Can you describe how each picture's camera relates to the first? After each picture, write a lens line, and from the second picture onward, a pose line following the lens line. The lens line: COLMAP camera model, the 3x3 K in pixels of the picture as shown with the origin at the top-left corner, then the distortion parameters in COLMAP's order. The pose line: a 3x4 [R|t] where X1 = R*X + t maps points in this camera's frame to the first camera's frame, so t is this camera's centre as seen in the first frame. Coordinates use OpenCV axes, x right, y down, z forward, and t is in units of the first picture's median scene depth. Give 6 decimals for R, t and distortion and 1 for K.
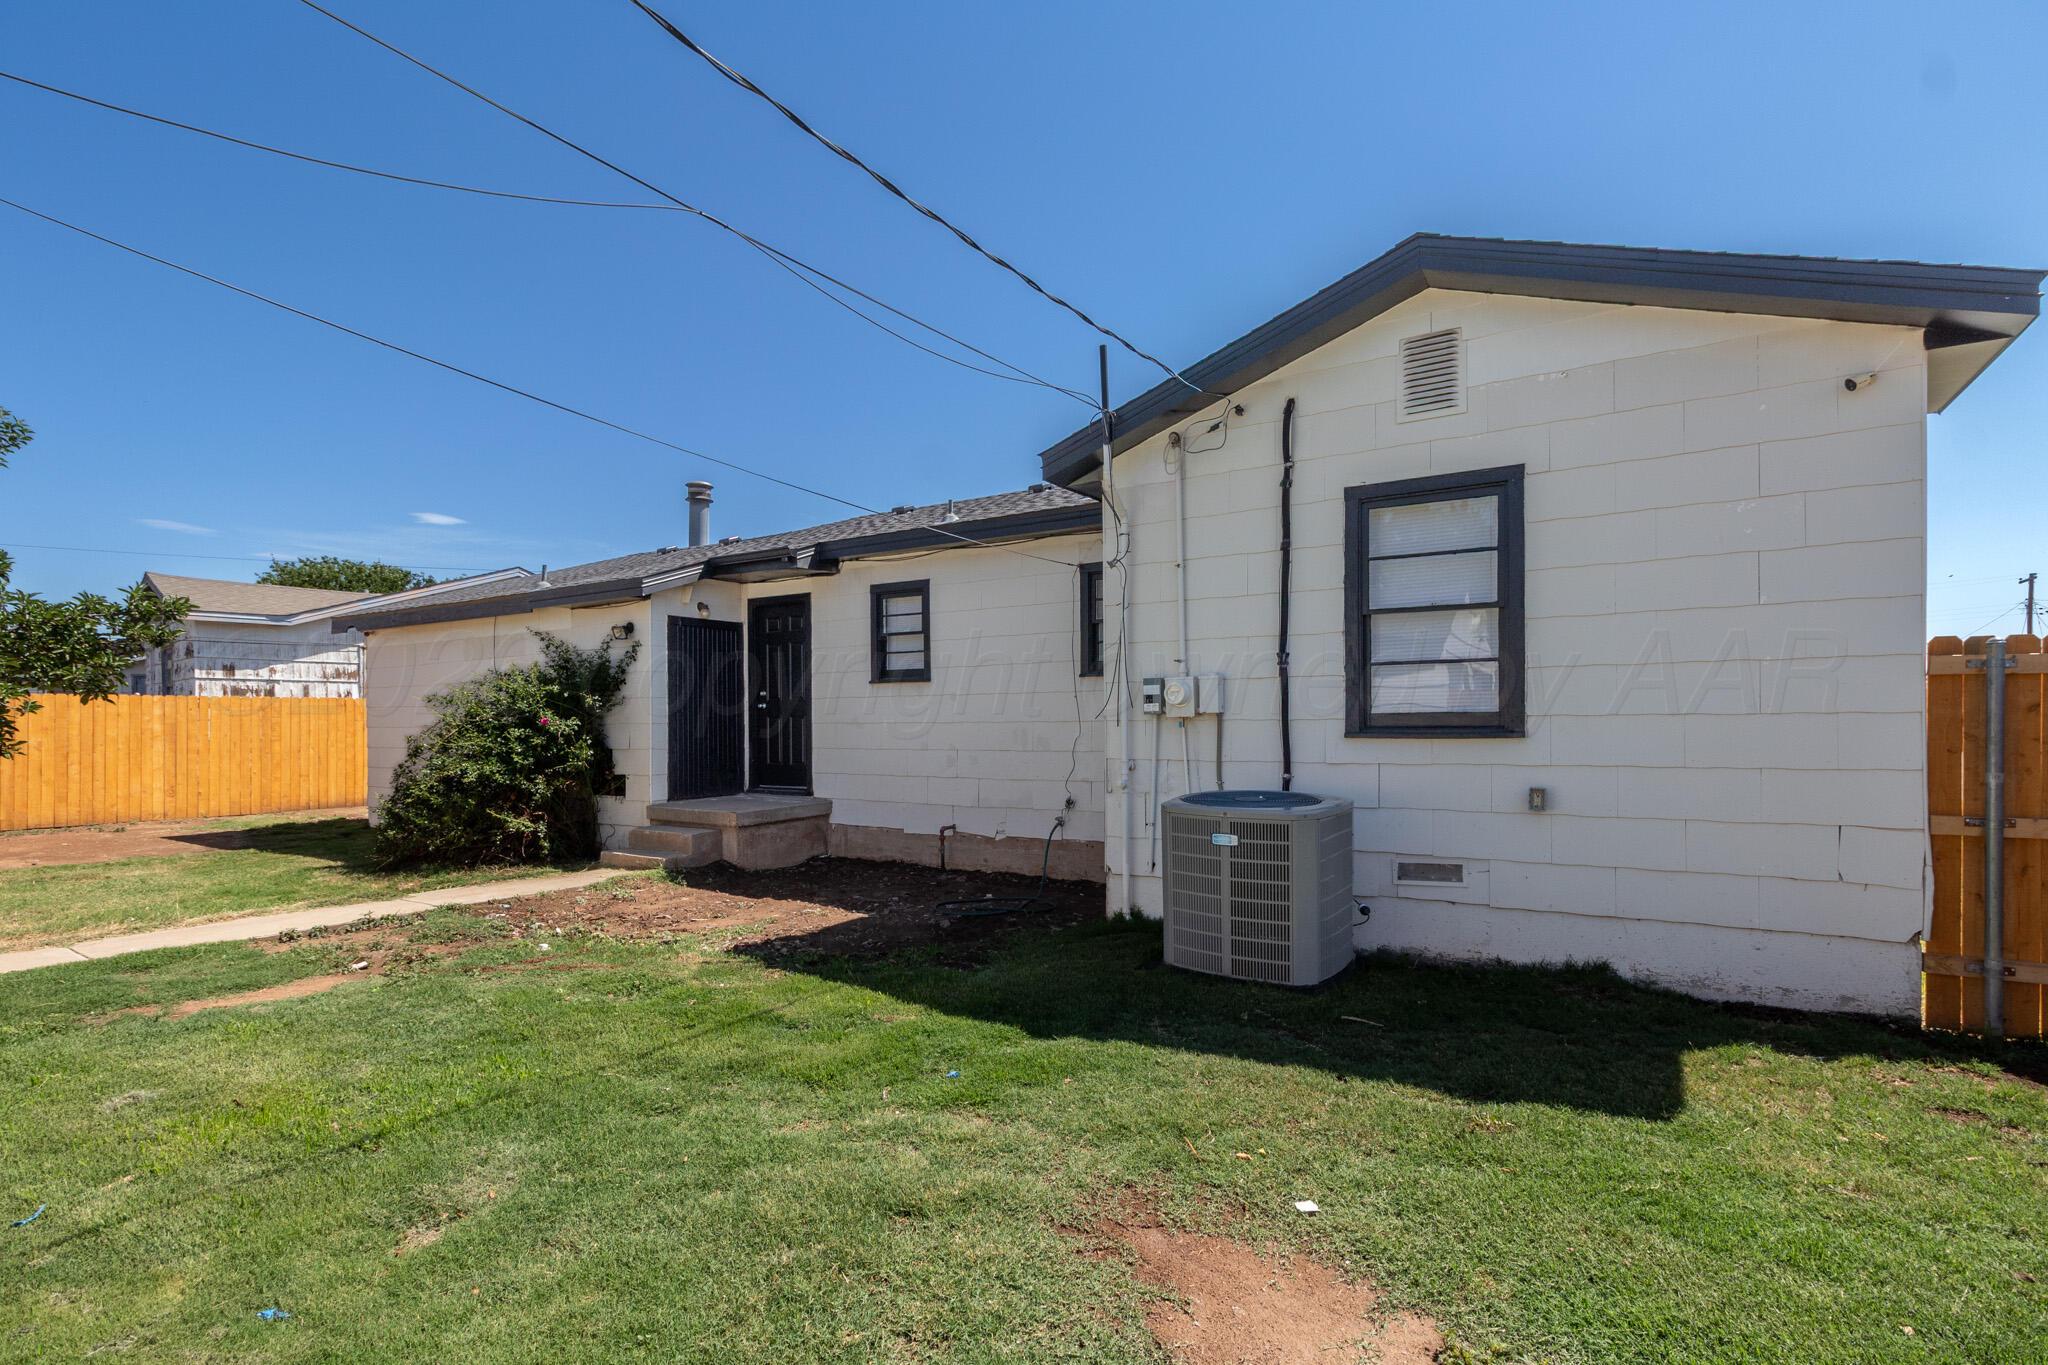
lens RADIAL K [[947.1, 0, 1039.9], [0, 947.1, 678.9], [0, 0, 1]] dist [0.001604, 0.000676]
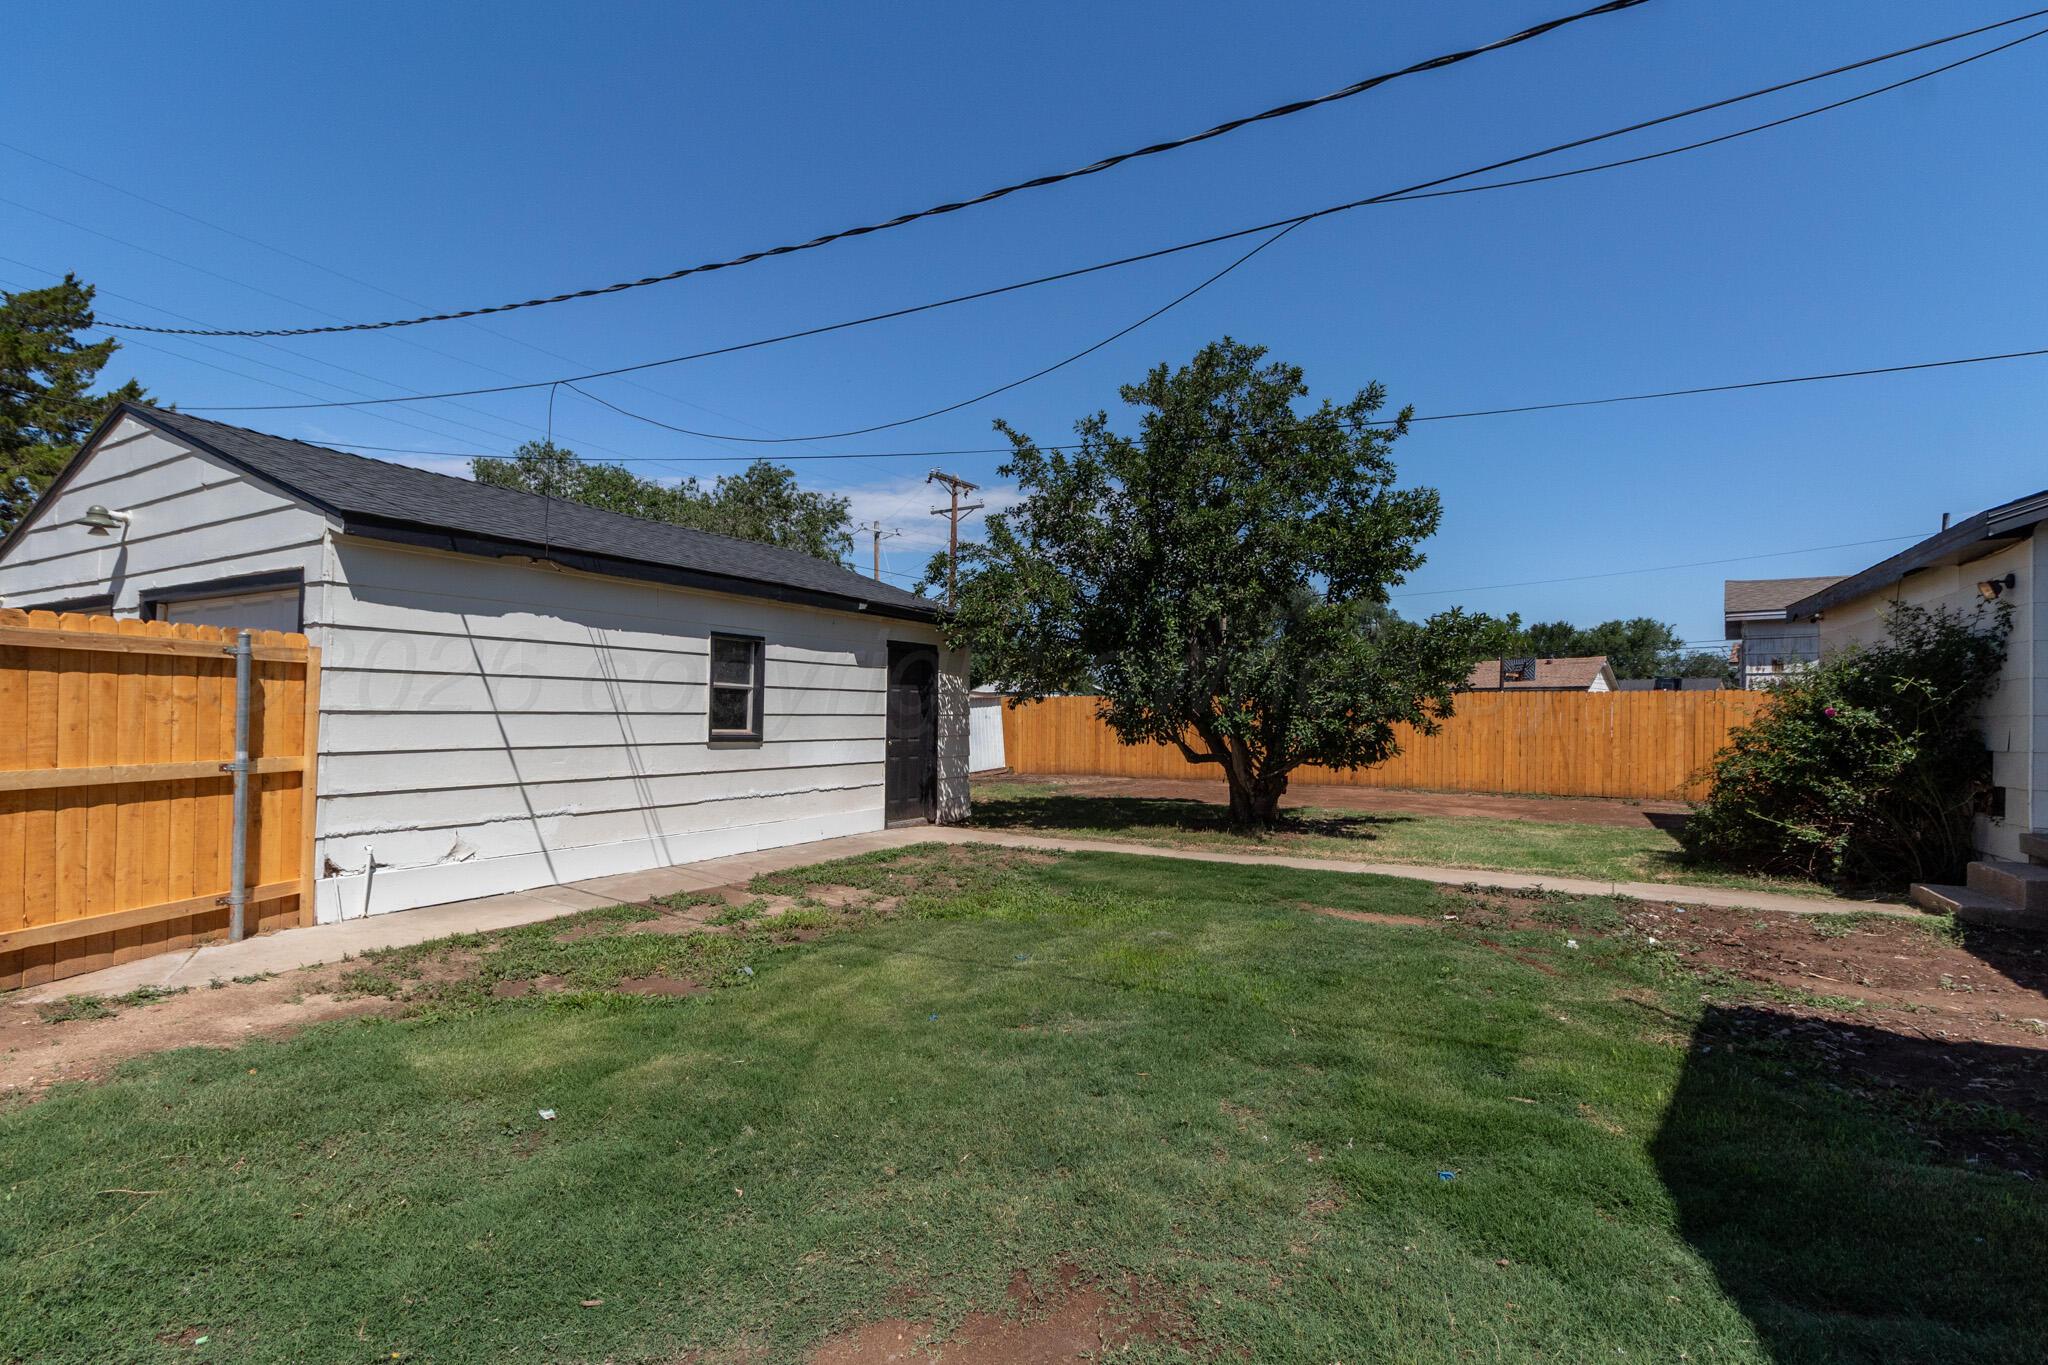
lens RADIAL K [[947.1, 0, 1039.9], [0, 947.1, 678.9], [0, 0, 1]] dist [0.001604, 0.000676]
pose [[0.067583, -0.034207, -0.997127, 0.227850], [0.039161, 0.998733, -0.031608, 0.013156], [0.996945, -0.036912, 0.068837, 0.226757]]
